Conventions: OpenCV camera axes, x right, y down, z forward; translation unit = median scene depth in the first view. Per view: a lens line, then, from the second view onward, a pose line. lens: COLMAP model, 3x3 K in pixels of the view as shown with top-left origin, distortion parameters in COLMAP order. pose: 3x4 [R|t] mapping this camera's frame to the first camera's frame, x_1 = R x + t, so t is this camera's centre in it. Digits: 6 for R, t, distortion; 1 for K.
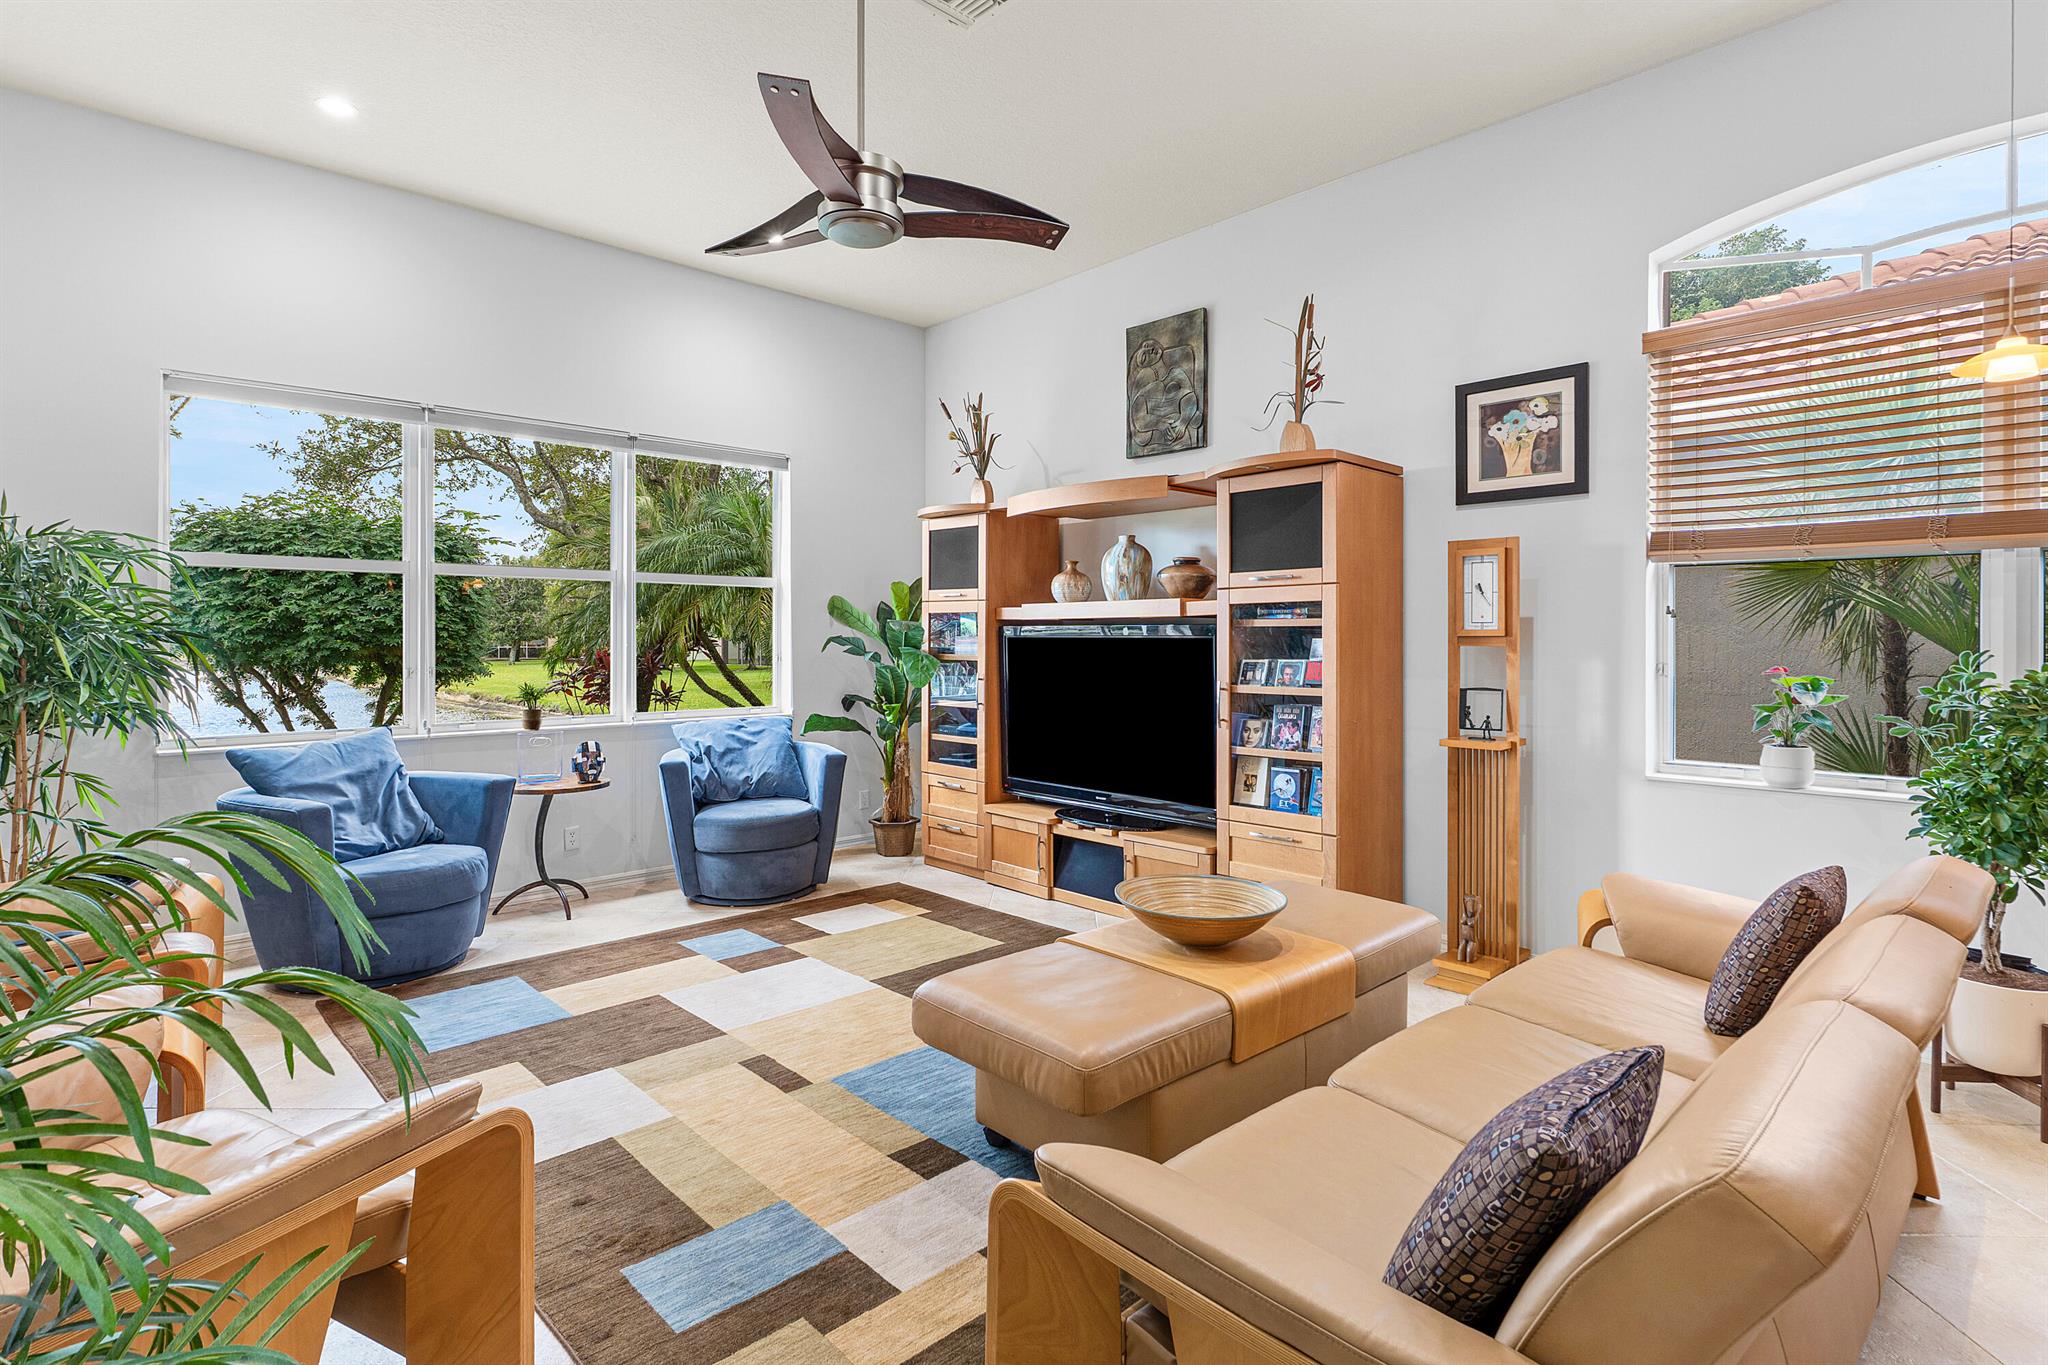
lens RADIAL K [[1009.0, 0, 1067.5], [0, 1009.0, 658.8], [0, 0, 1]] dist [0.001552, 0.000067]
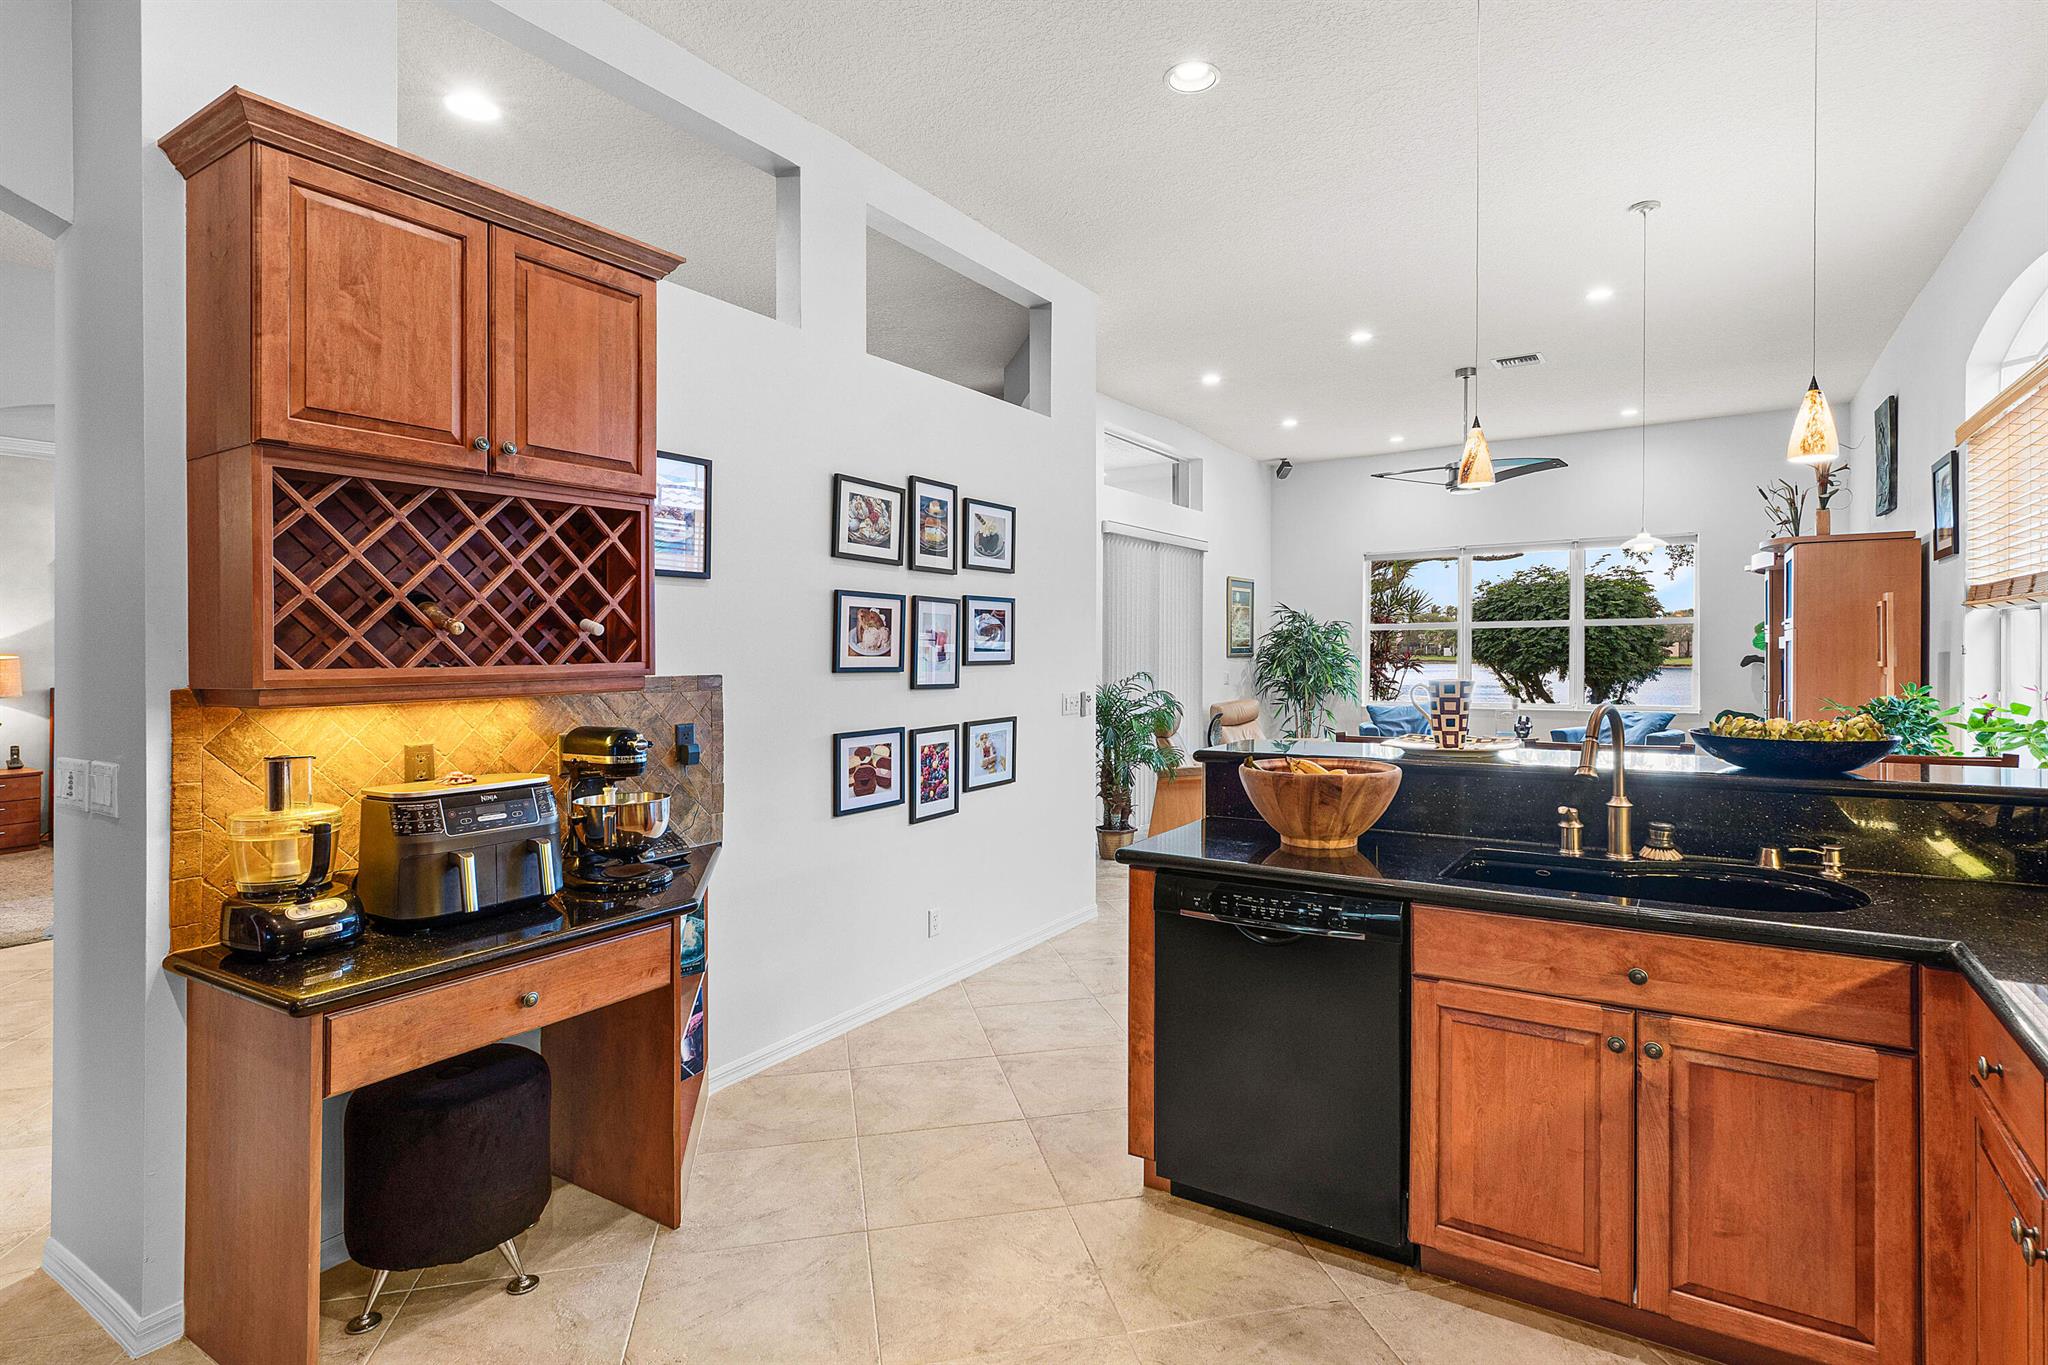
lens RADIAL K [[1023.0, 0, 994.3], [0, 1023.0, 658.9], [0, 0, 1]] dist [-0.001580, 0.000257]
pose [[0.196318, 0.005698, -0.980524, 1.347694], [-0.010874, 0.999934, 0.003634, -0.022217], [0.980480, 0.009948, 0.196367, -0.379320]]
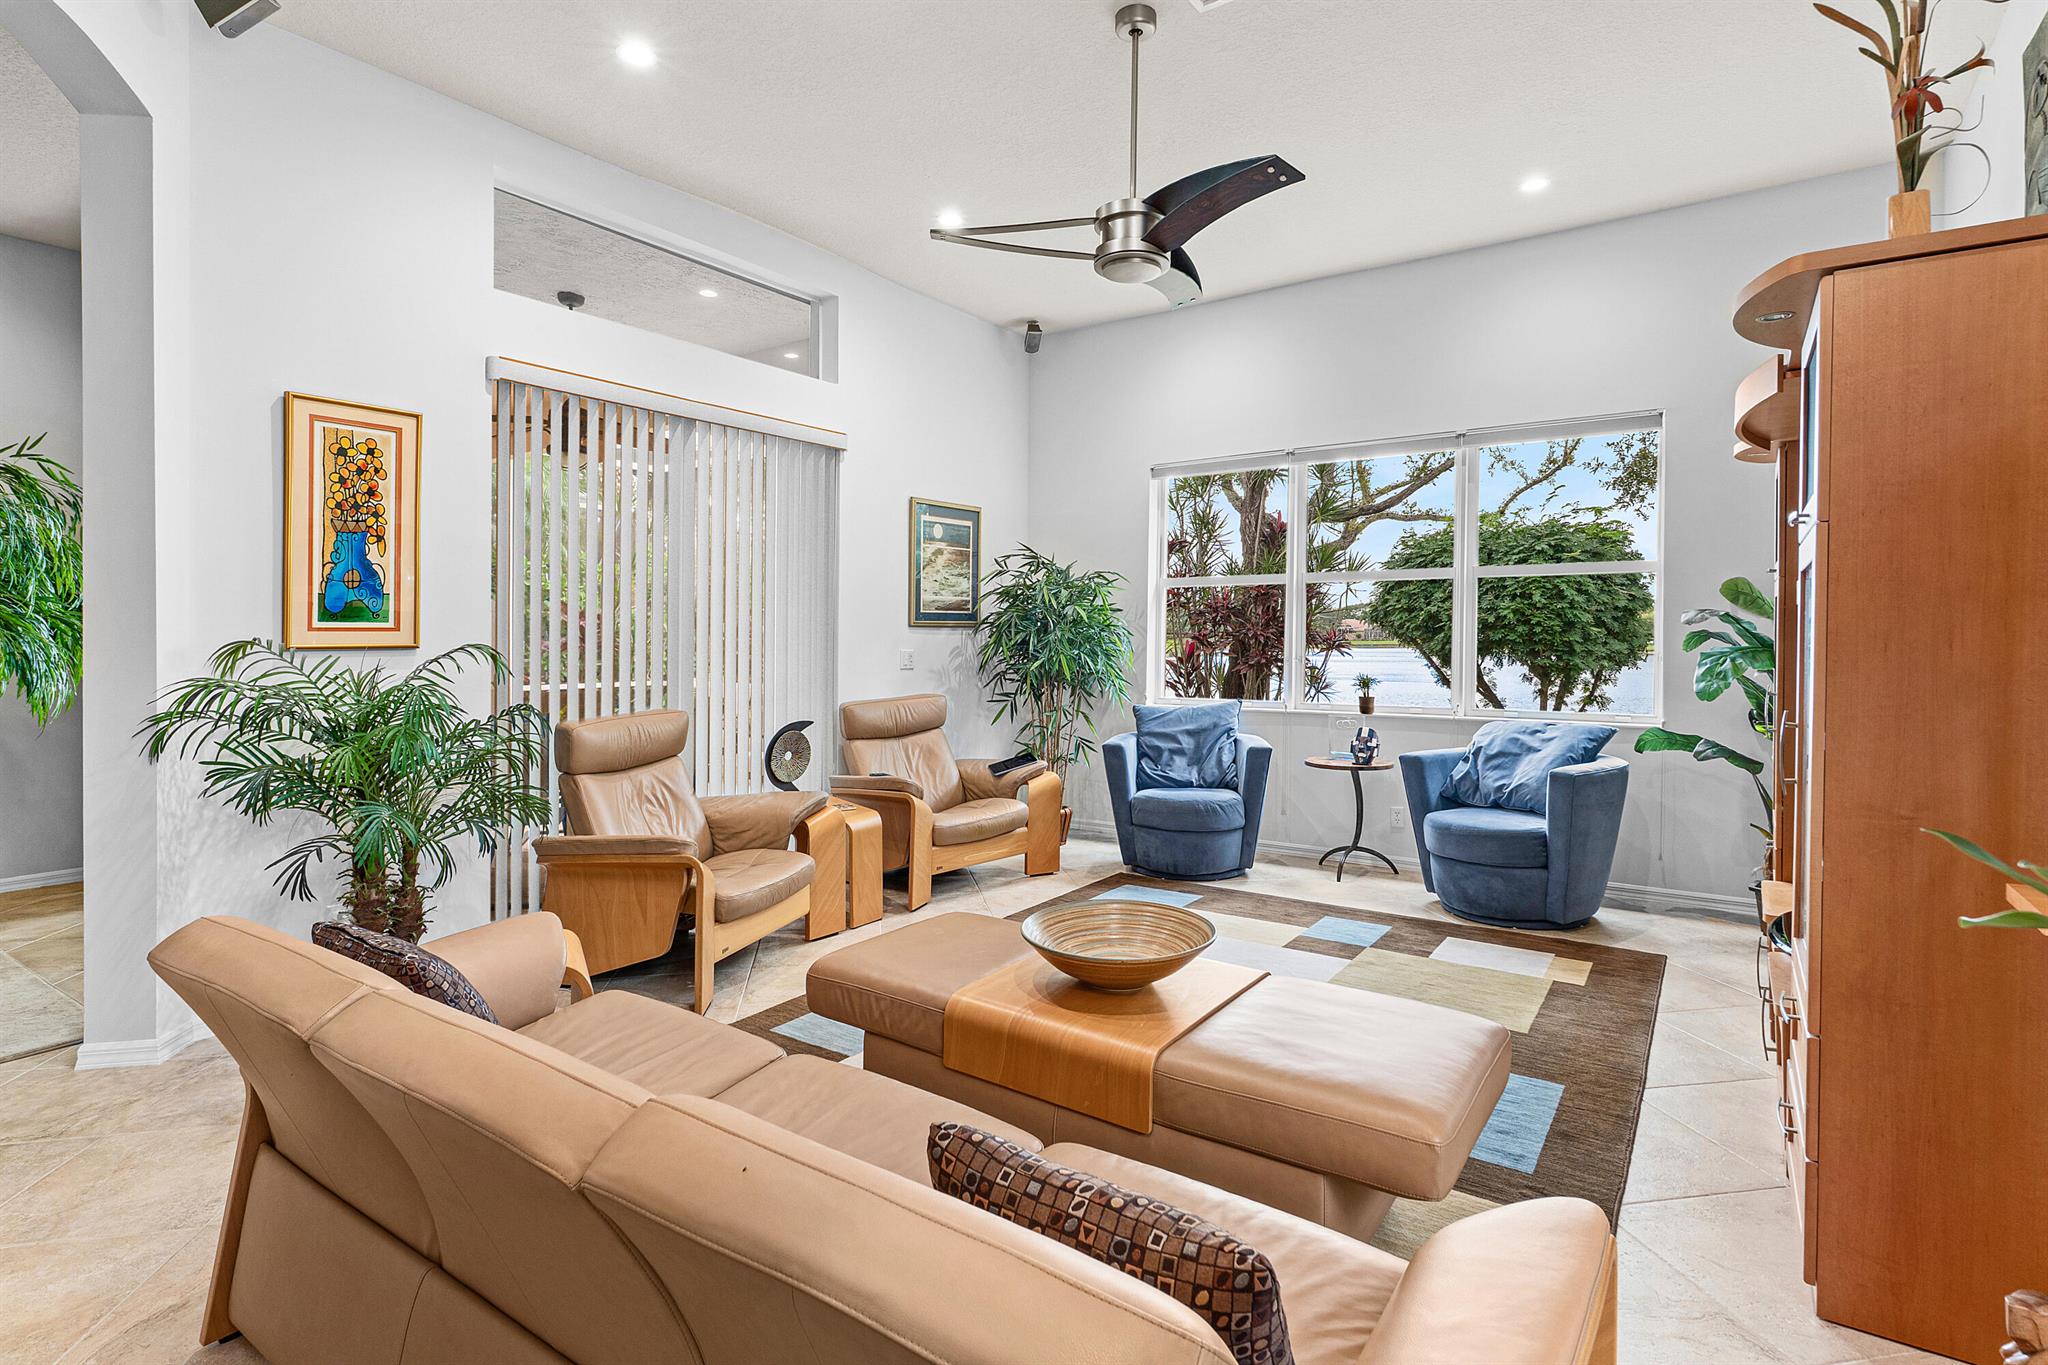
lens RADIAL K [[1016.2, 0, 1011.5], [0, 1016.2, 645.2], [0, 0, 1]] dist [-0.002105, -0.000105]
pose [[0.177170, 0.010707, -0.984122, 0.621132], [-0.018316, 0.999804, 0.007580, -0.010253], [0.984010, 0.016682, 0.177332, 0.476222]]
